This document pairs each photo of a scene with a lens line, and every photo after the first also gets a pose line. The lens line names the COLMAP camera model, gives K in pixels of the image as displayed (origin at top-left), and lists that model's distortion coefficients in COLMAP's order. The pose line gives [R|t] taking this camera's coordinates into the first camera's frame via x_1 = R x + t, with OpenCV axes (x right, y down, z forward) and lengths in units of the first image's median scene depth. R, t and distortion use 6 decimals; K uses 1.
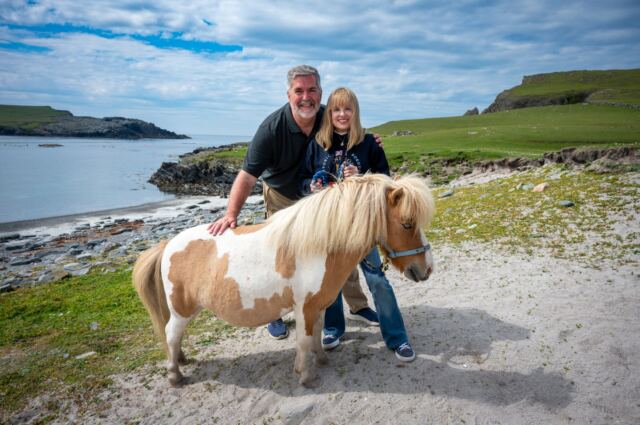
lens RADIAL K [[437.2, 0, 320.0], [0, 437.2, 212.5], [0, 0, 1]] dist [0.002764, 0.000171]
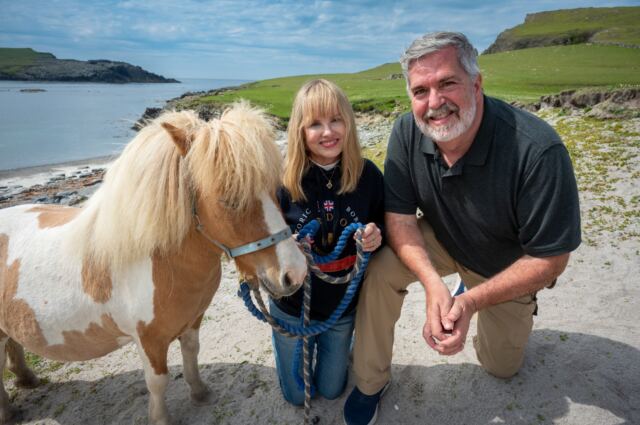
lens RADIAL K [[436.8, 0, 321.0], [0, 436.8, 209.0], [0, 0, 1]] dist [0.001867, 0.001280]
pose [[0.999935, -0.005860, 0.009742, 0.059526], [0.004708, 0.993433, 0.114322, -0.012115], [-0.010348, -0.114269, 0.993396, 0.100171]]
